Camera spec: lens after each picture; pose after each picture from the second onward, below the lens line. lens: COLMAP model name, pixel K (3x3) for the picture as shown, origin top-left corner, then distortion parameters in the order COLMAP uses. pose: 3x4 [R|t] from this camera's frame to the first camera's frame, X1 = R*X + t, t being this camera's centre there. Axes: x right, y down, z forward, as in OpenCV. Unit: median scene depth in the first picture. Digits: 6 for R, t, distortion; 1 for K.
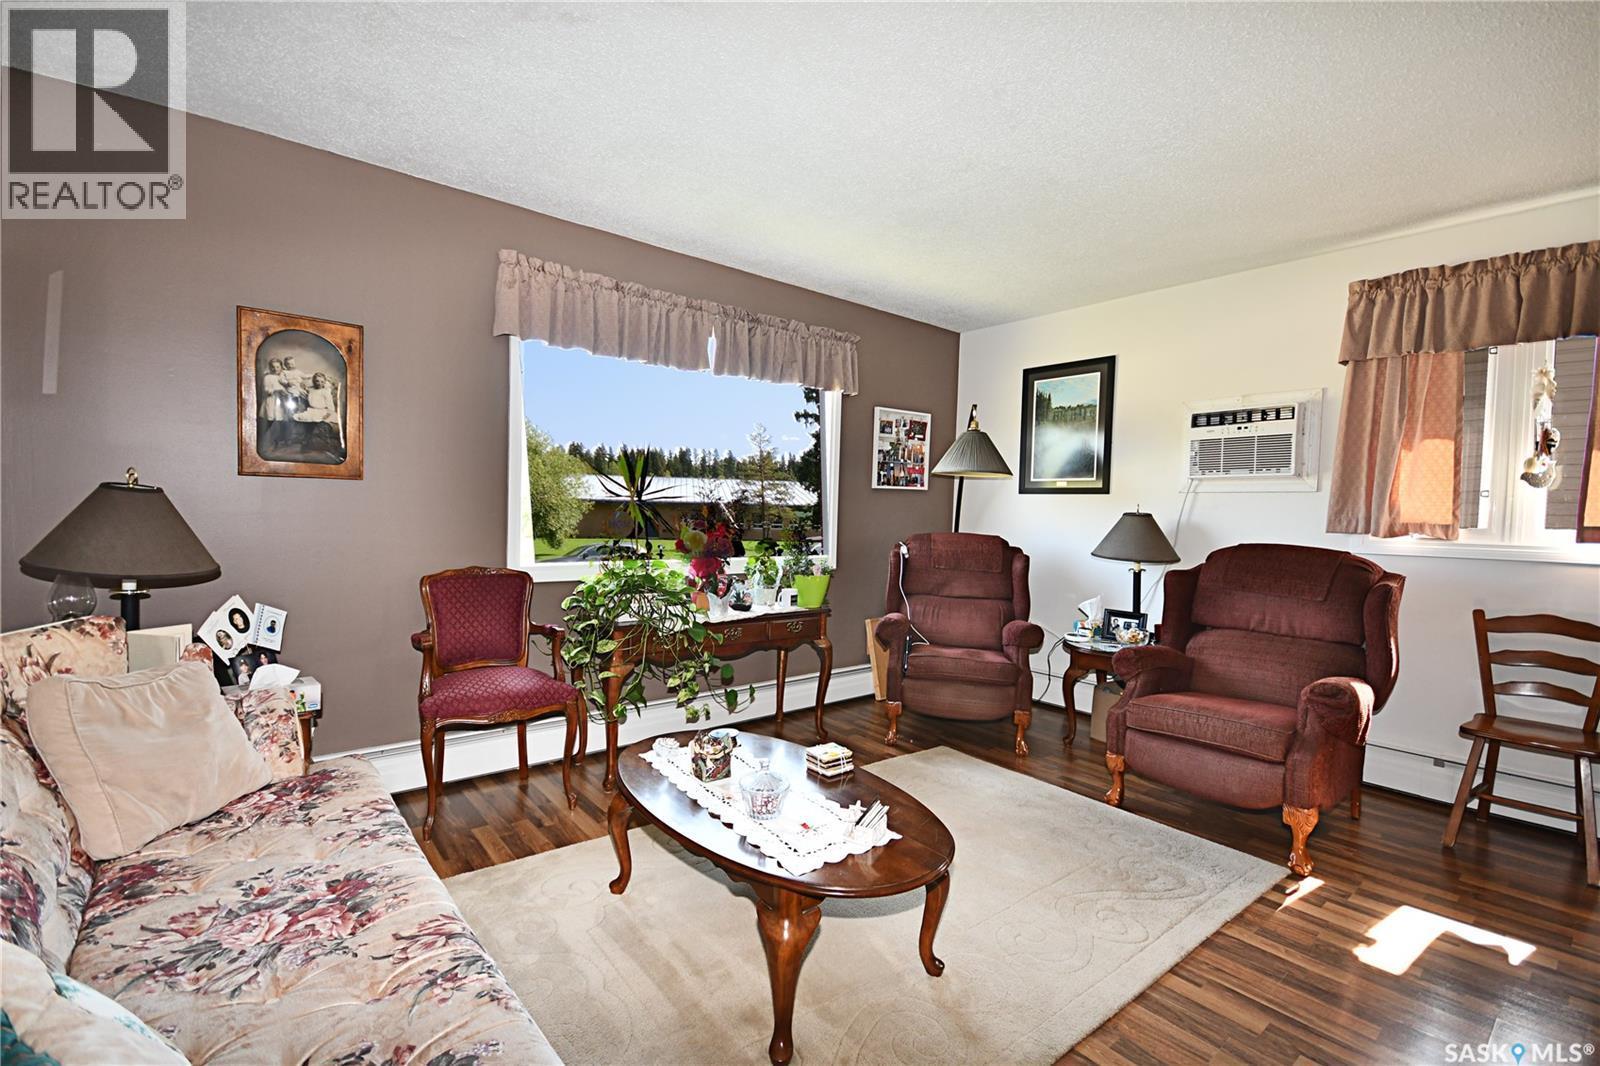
lens RADIAL K [[719.8, 0, 800.4], [0, 719.8, 530.6], [0, 0, 1]] dist [0.001560, 0.000178]
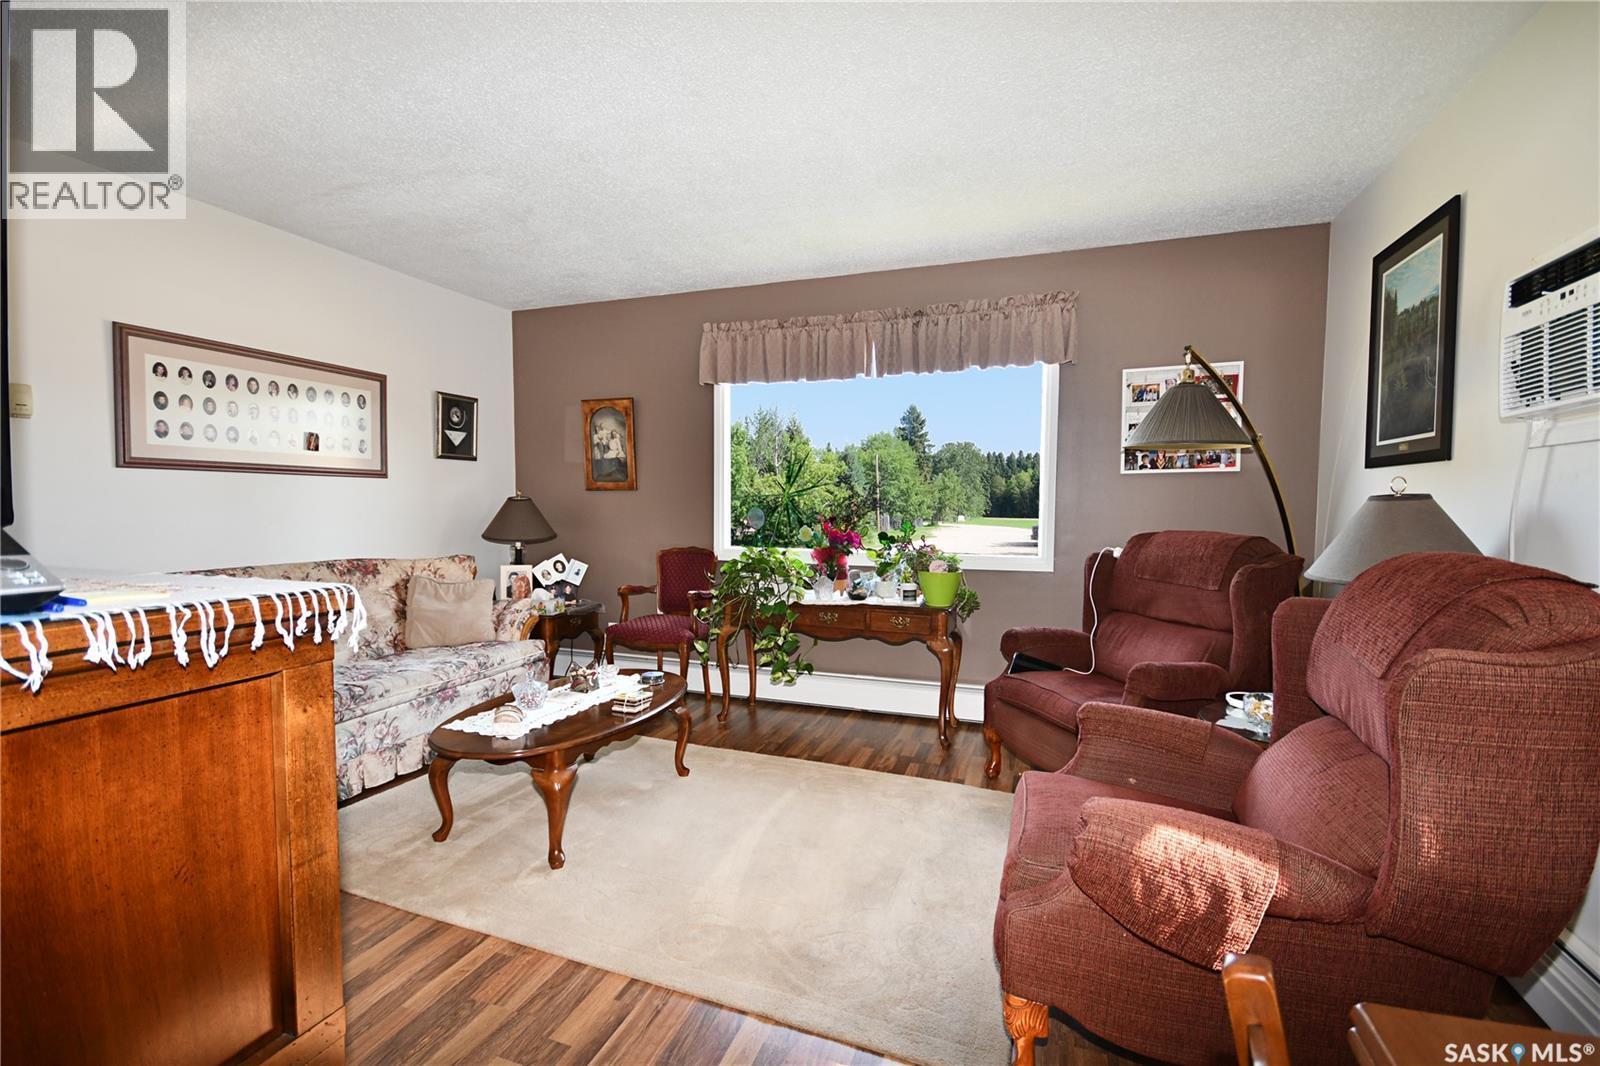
lens RADIAL K [[719.8, 0, 797.1], [0, 719.8, 533.2], [0, 0, 1]] dist [0.001560, 0.000178]
pose [[0.500638, 0.010339, -0.865595, 0.860587], [-0.017993, 0.999837, 0.001536, 0.015743], [0.865470, 0.014806, 0.500742, 0.427749]]
